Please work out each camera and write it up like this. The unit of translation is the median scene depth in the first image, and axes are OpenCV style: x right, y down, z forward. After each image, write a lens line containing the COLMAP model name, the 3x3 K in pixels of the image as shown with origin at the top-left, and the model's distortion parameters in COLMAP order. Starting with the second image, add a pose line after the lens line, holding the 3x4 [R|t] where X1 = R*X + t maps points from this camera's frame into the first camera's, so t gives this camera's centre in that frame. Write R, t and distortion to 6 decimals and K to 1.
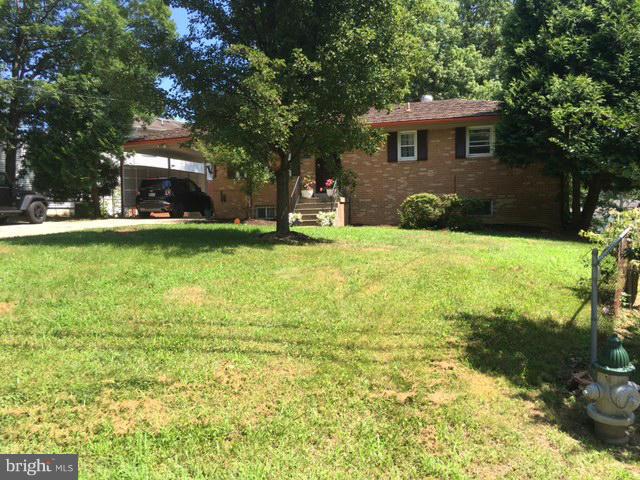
lens RADIAL K [[546.5, 0, 320.0], [0, 546.5, 240.0], [0, 0, 1]] dist [0.057776, 0.001785]
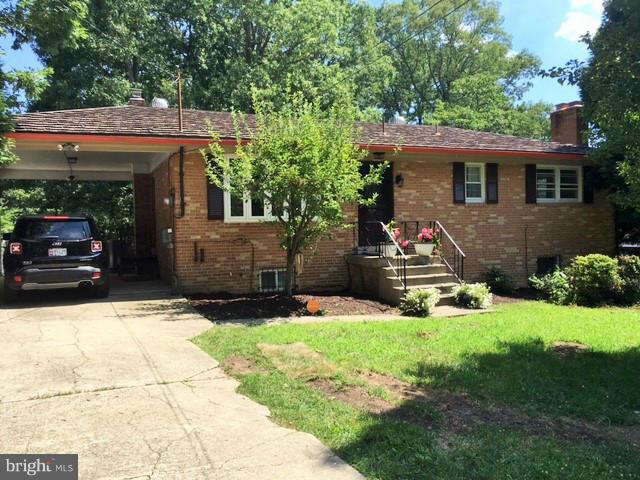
lens RADIAL K [[546.5, 0, 320.0], [0, 546.5, 240.0], [0, 0, 1]] dist [0.057776, 0.001785]
pose [[0.788900, -0.006919, 0.614482, -0.460837], [0.027414, 0.999337, -0.023943, -0.083721], [-0.613910, 0.035733, 0.788567, 0.553728]]
